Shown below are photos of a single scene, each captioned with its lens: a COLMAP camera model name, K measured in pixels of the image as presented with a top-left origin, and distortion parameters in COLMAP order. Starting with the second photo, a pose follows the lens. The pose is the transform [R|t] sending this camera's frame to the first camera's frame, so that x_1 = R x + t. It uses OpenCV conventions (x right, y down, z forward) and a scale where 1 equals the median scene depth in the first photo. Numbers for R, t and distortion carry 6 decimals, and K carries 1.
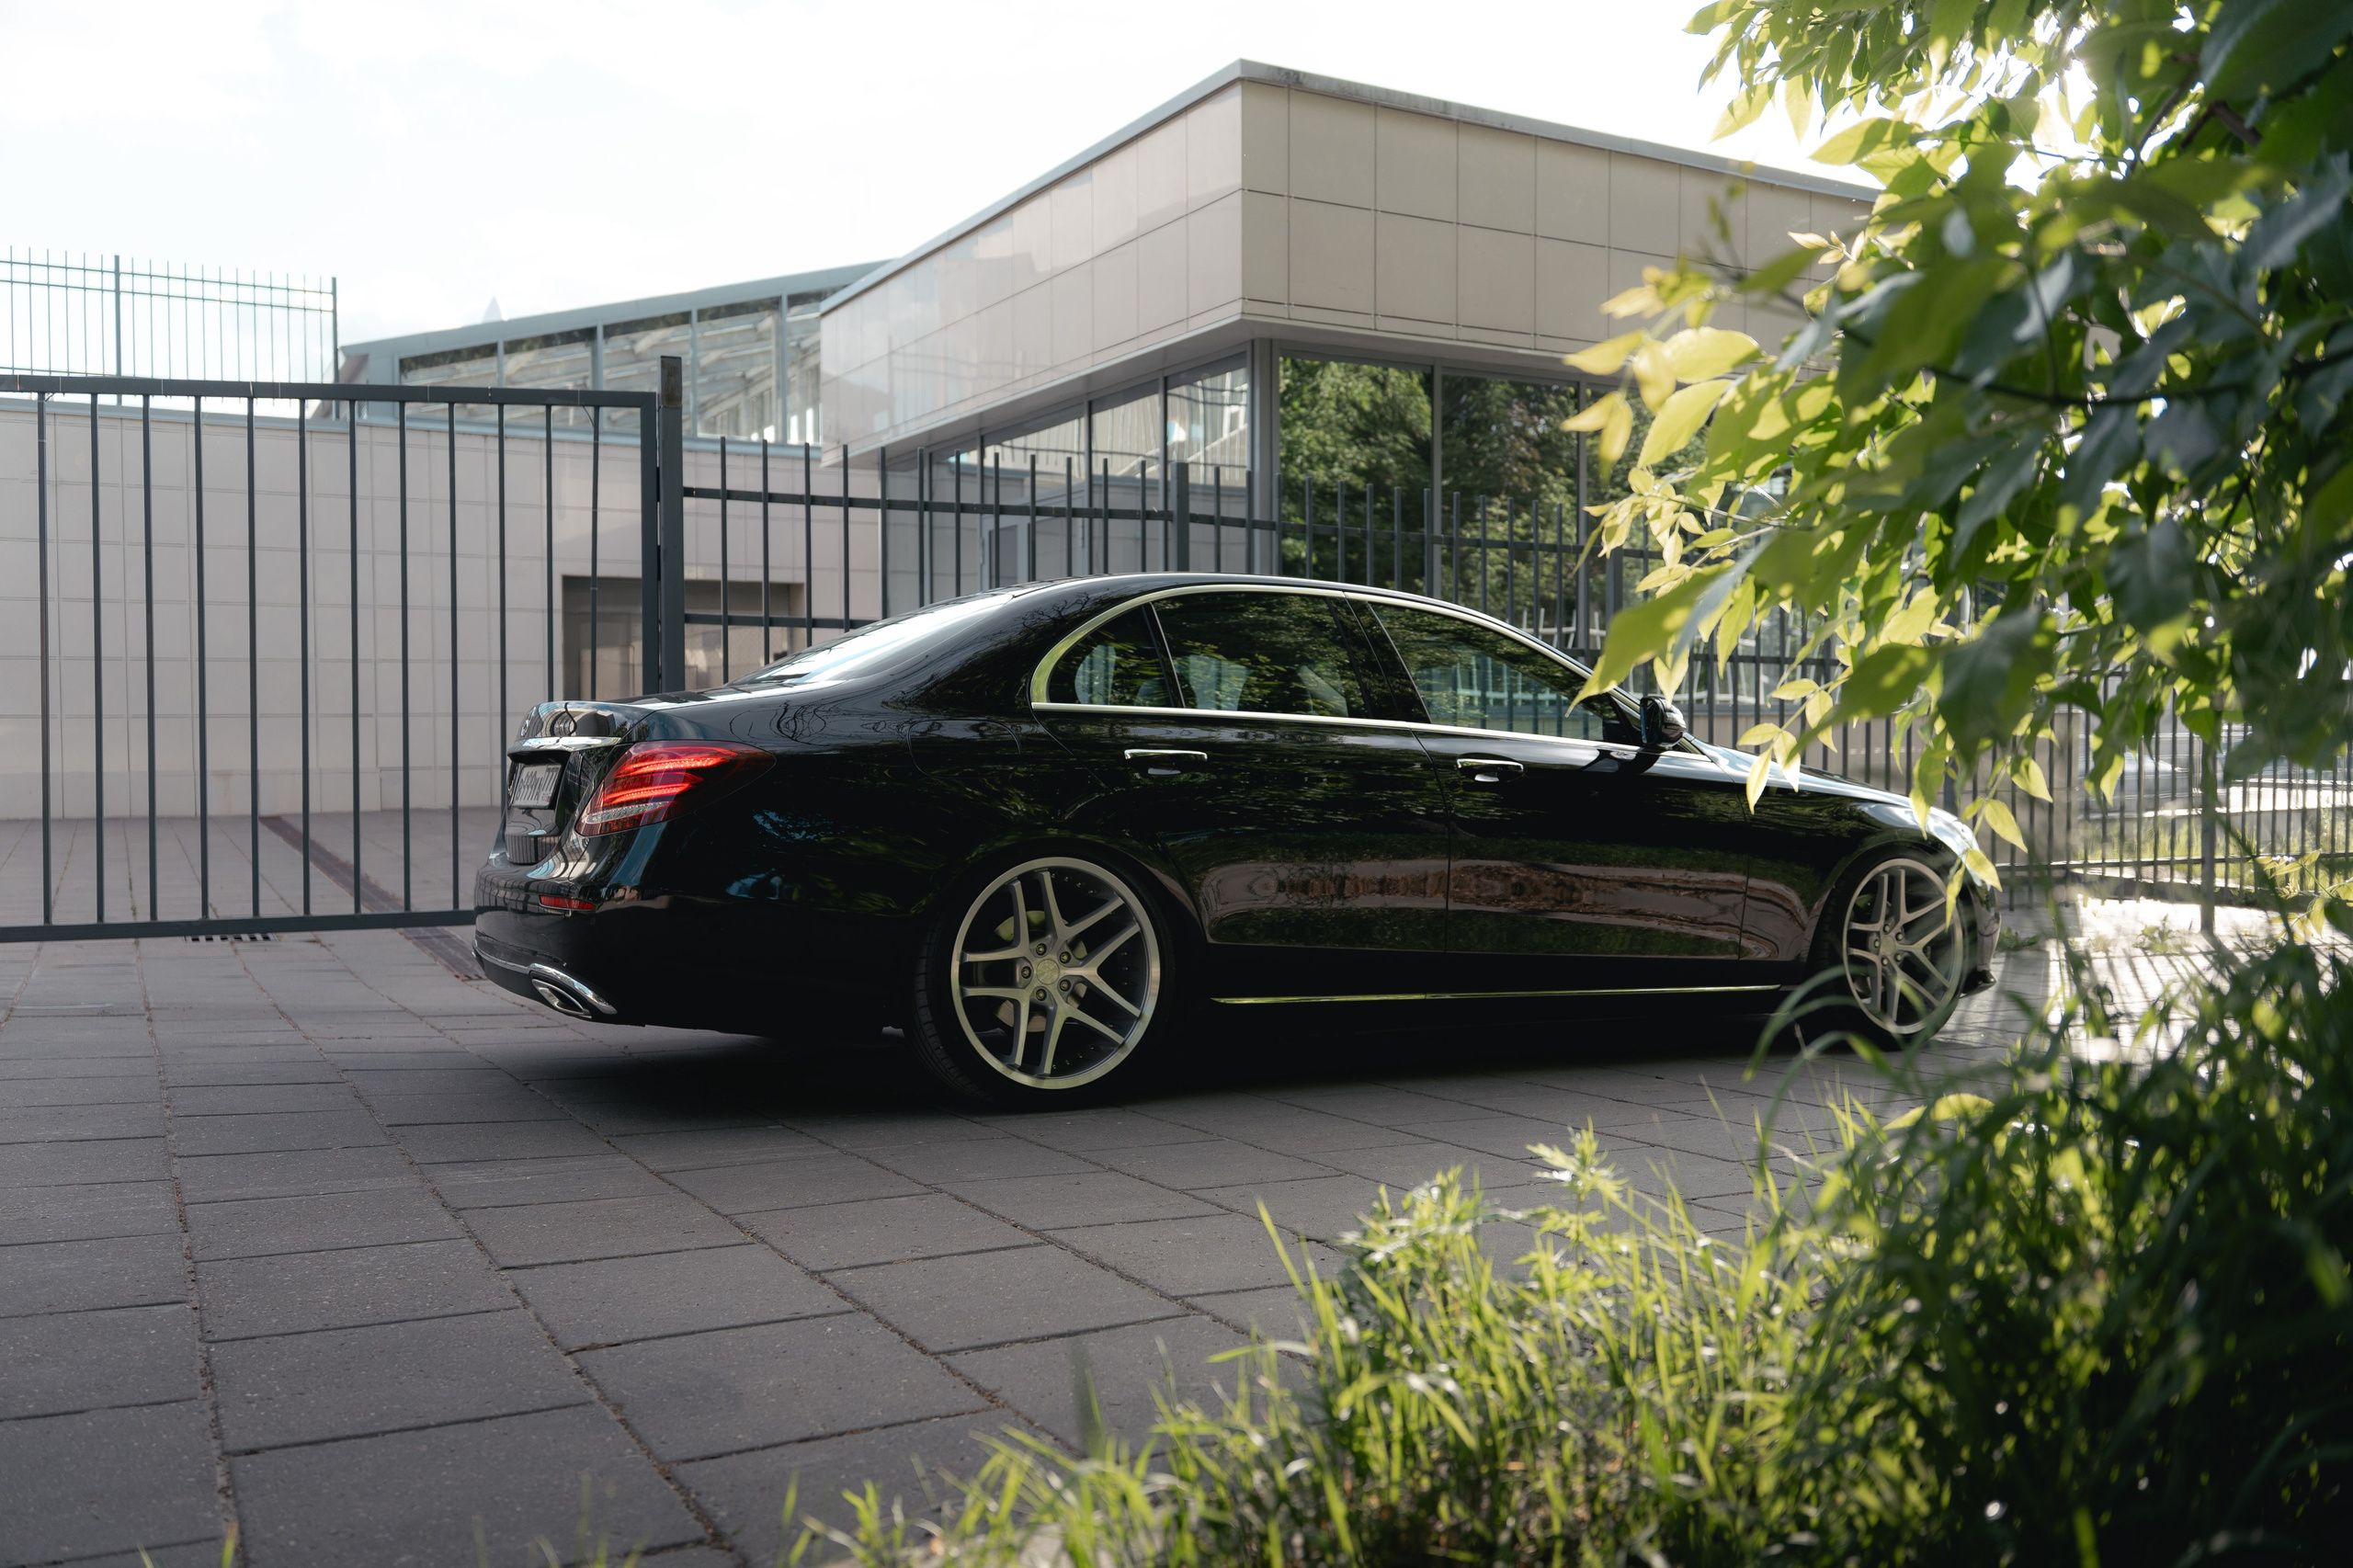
lens RADIAL K [[1890.7, 0, 1176.5], [0, 1890.7, 784.0], [0, 0, 1]] dist [0.008715, 0.002552]
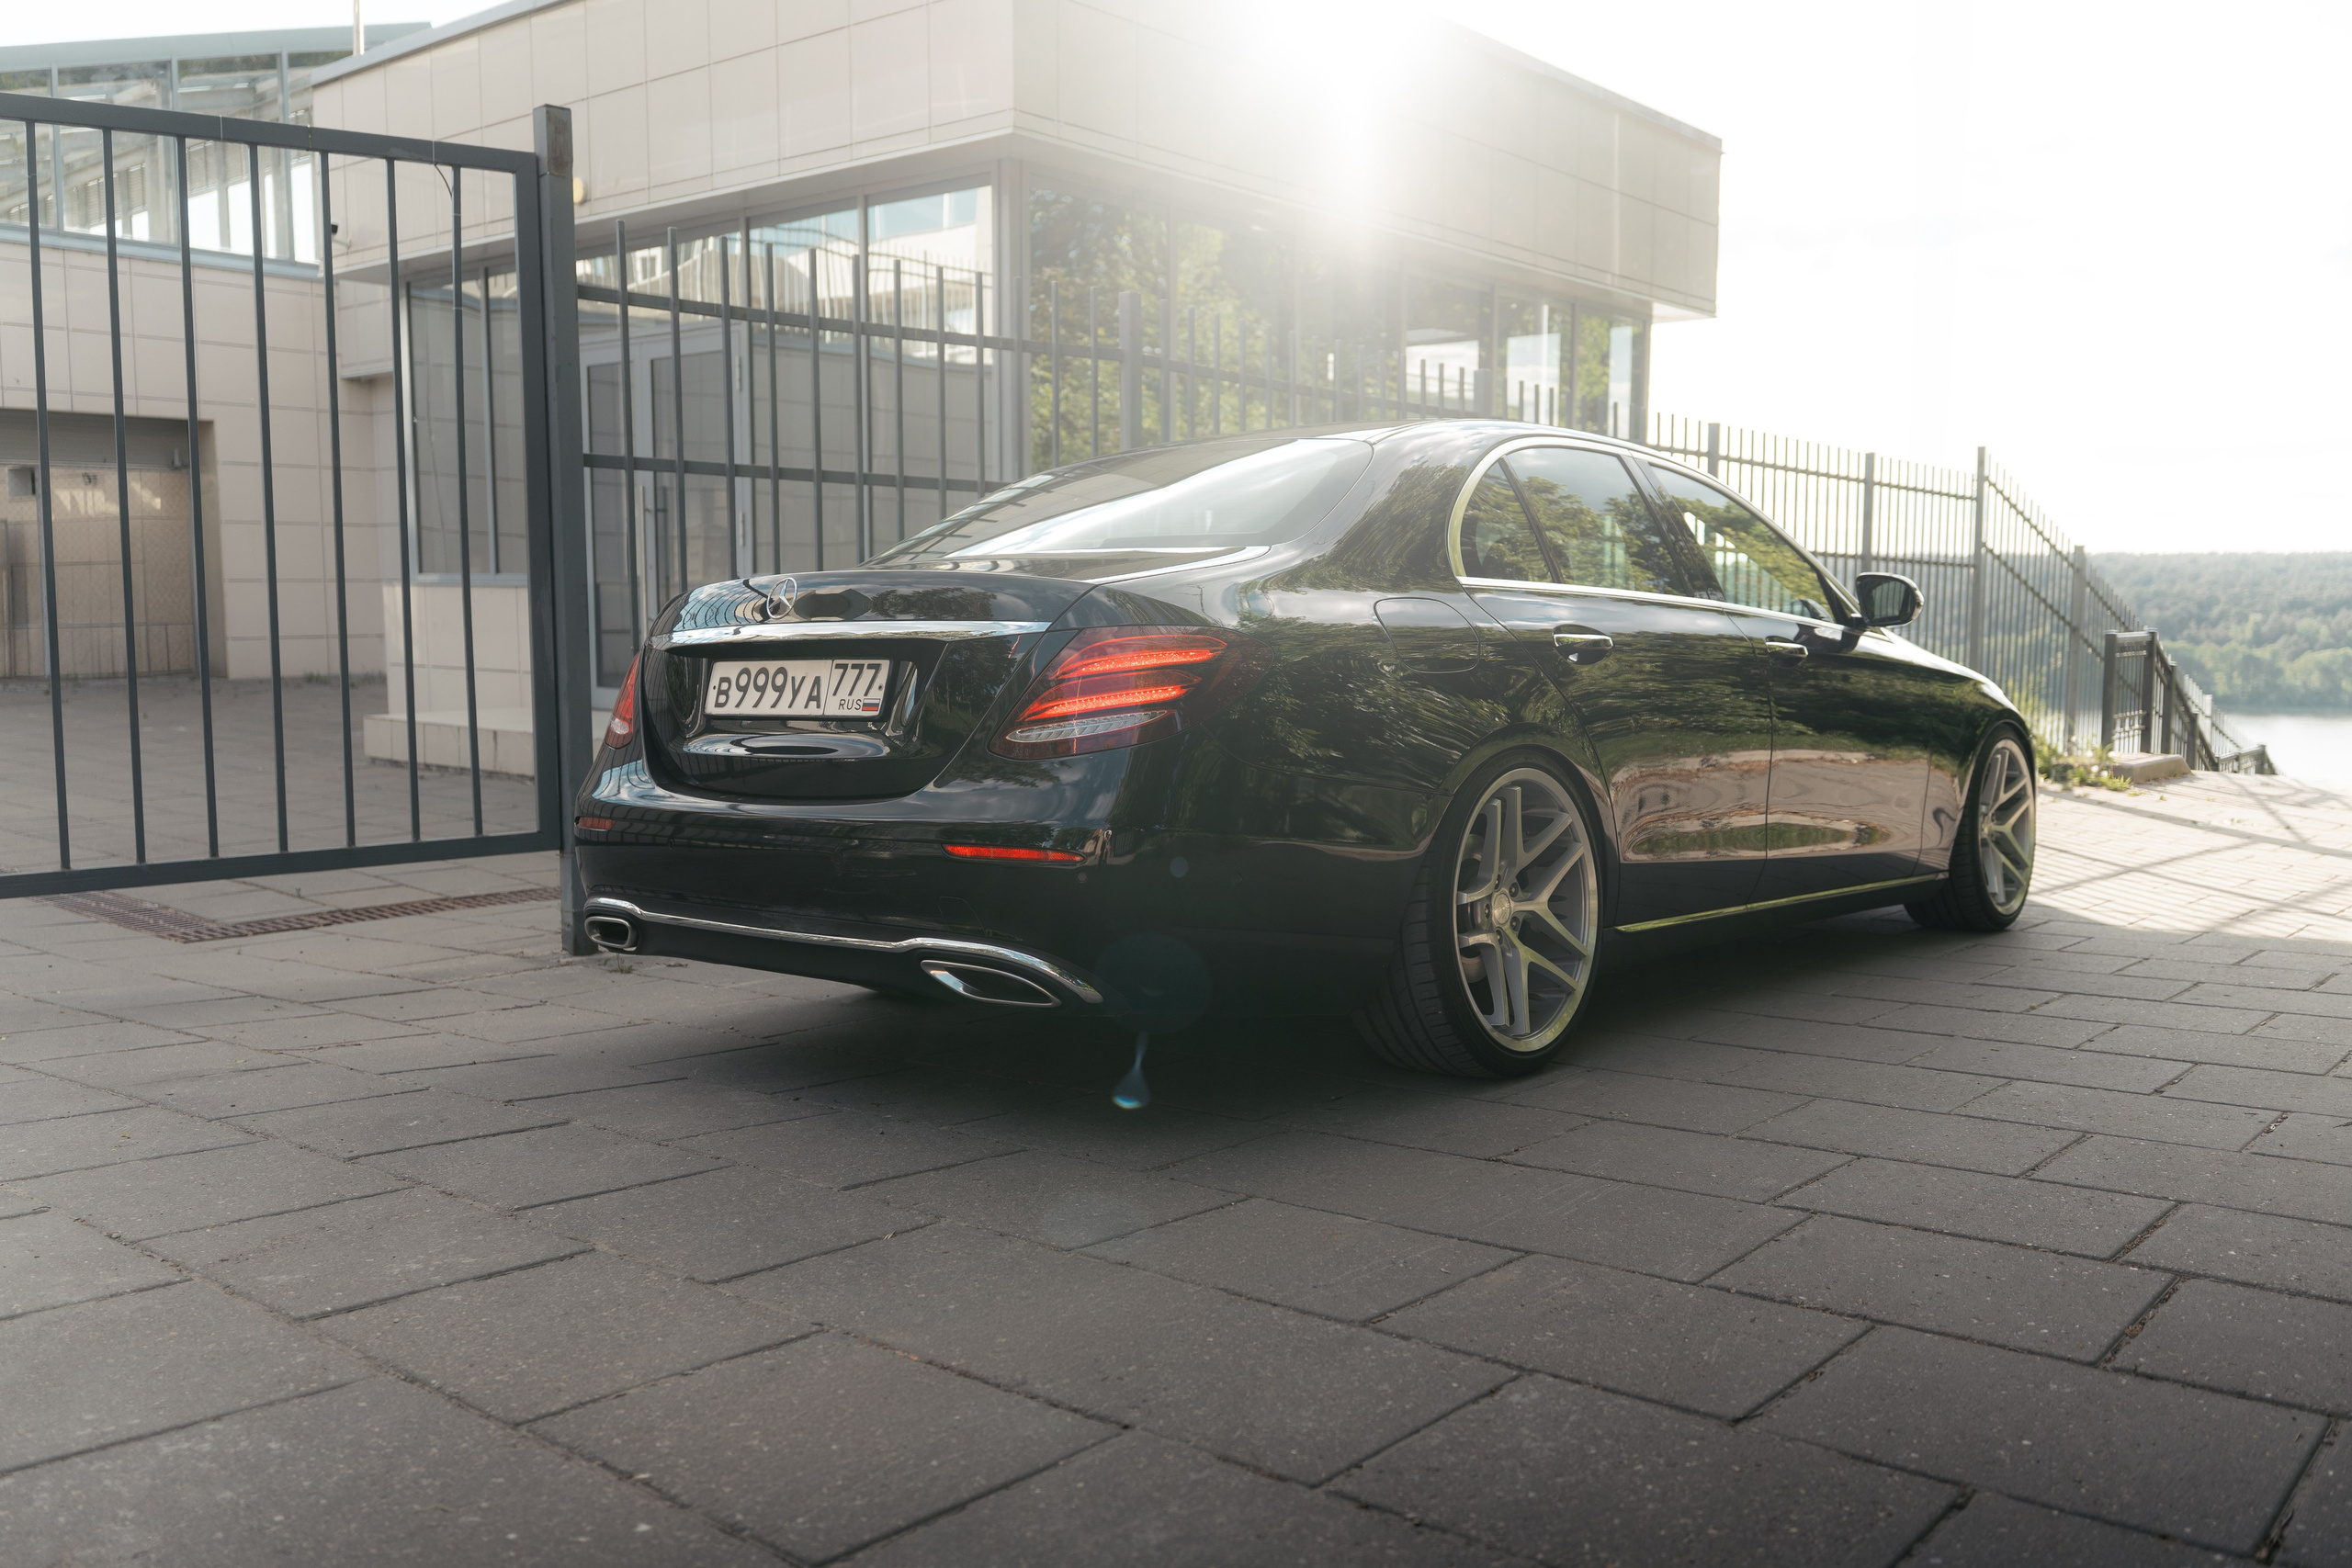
lens RADIAL K [[1887.5, 0, 1210.5], [0, 1887.5, 775.2], [0, 0, 1]] dist [0.033377, -0.059316]
pose [[0.920762, -0.036032, 0.388458, -0.236664], [0.011151, 0.997750, 0.066115, -0.006383], [-0.389966, -0.056545, 0.919091, 0.141271]]
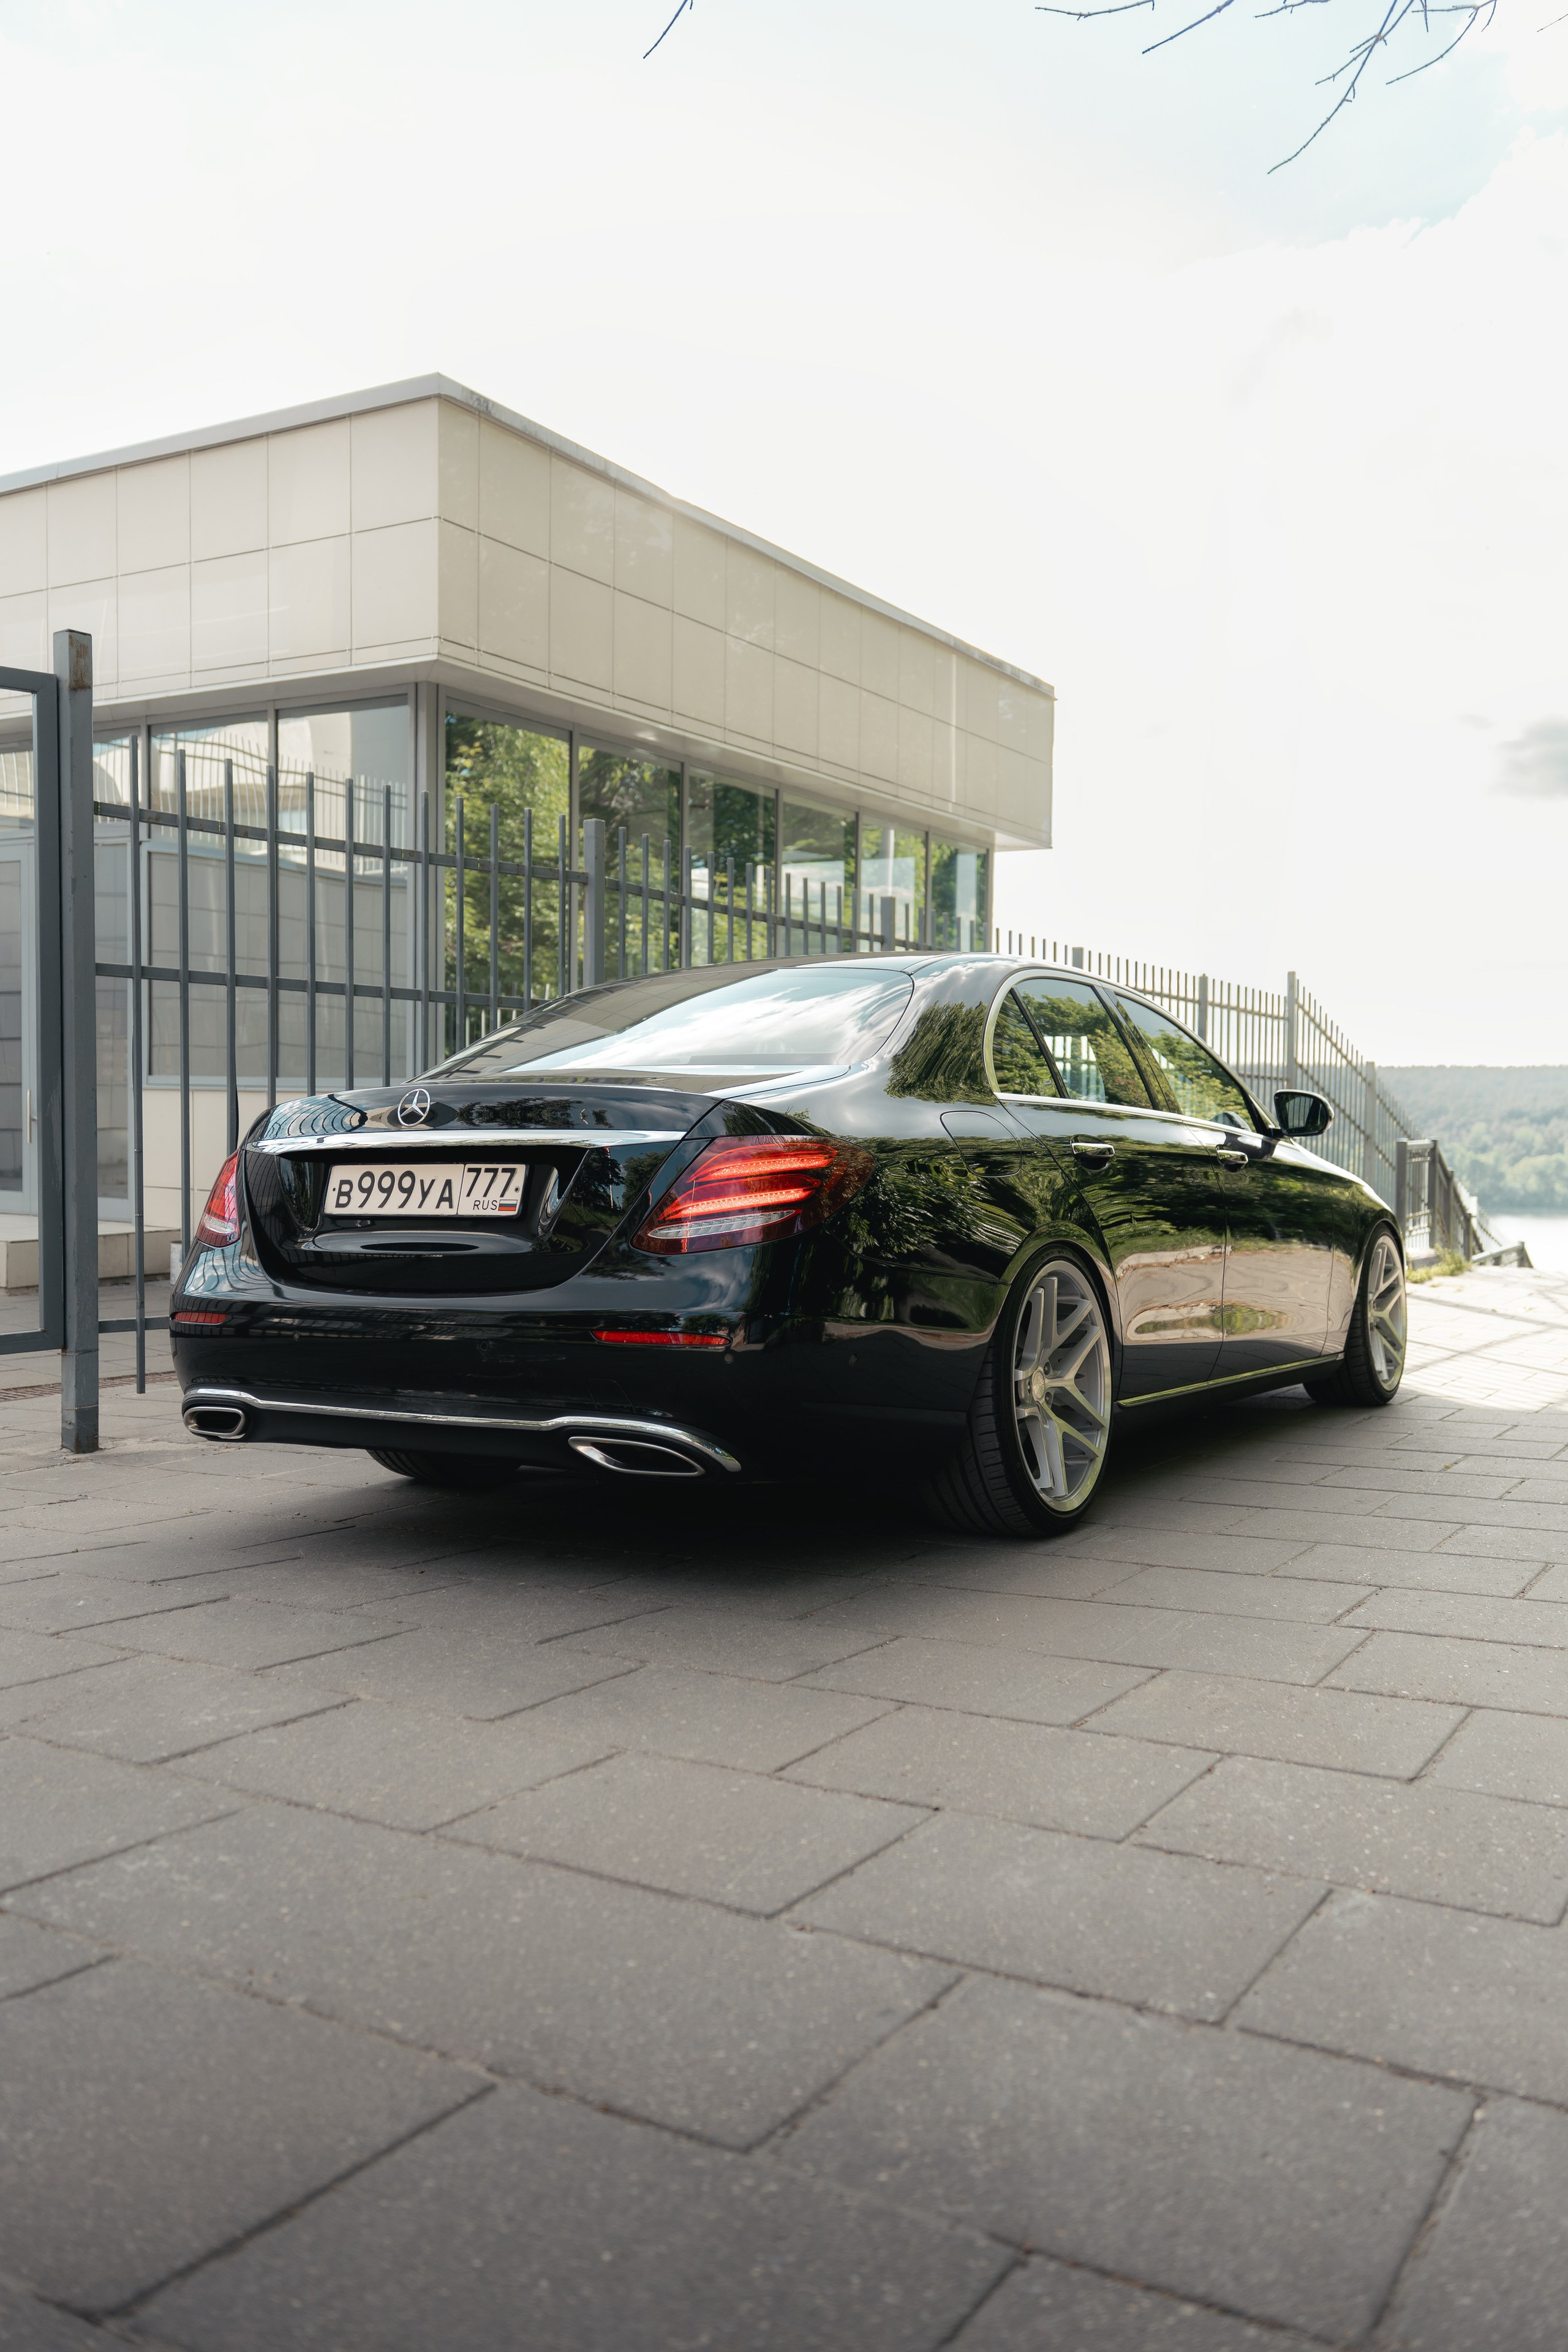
lens RADIAL K [[1887.7, 0, 784.0], [0, 1887.7, 1176.0], [0, 0, 1]] dist [0.033377, -0.059316]
pose [[0.846586, -0.013503, 0.532080, -0.314705], [0.006809, 0.999871, 0.014542, -0.008090], [-0.532208, -0.008688, 0.846569, 0.133108]]
